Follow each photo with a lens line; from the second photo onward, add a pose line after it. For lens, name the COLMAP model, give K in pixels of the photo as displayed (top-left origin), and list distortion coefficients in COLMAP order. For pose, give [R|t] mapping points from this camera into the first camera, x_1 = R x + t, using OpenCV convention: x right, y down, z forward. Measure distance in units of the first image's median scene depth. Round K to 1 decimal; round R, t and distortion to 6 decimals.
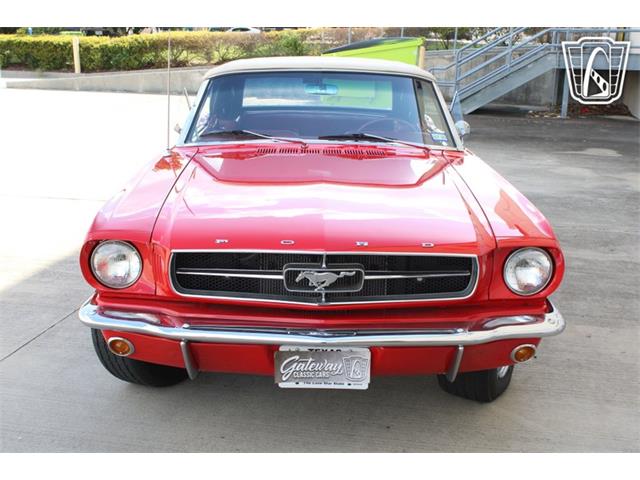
lens RADIAL K [[581.8, 0, 320.0], [0, 581.8, 240.0], [0, 0, 1]] dist [-0.098560, 0.018308]
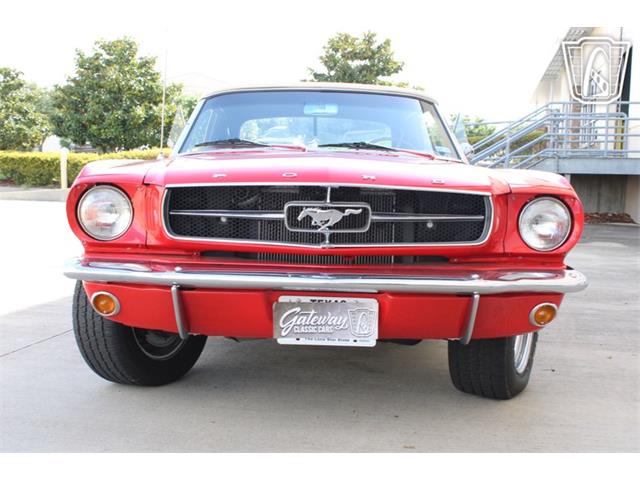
lens RADIAL K [[611.0, 0, 320.0], [0, 611.0, 240.0], [0, 0, 1]] dist [-0.078078, 0.009494]
pose [[0.999968, 0.004005, 0.006947, -0.012004], [-0.003155, 0.992976, -0.118272, 0.207008], [-0.007372, 0.118246, 0.992957, 0.026687]]
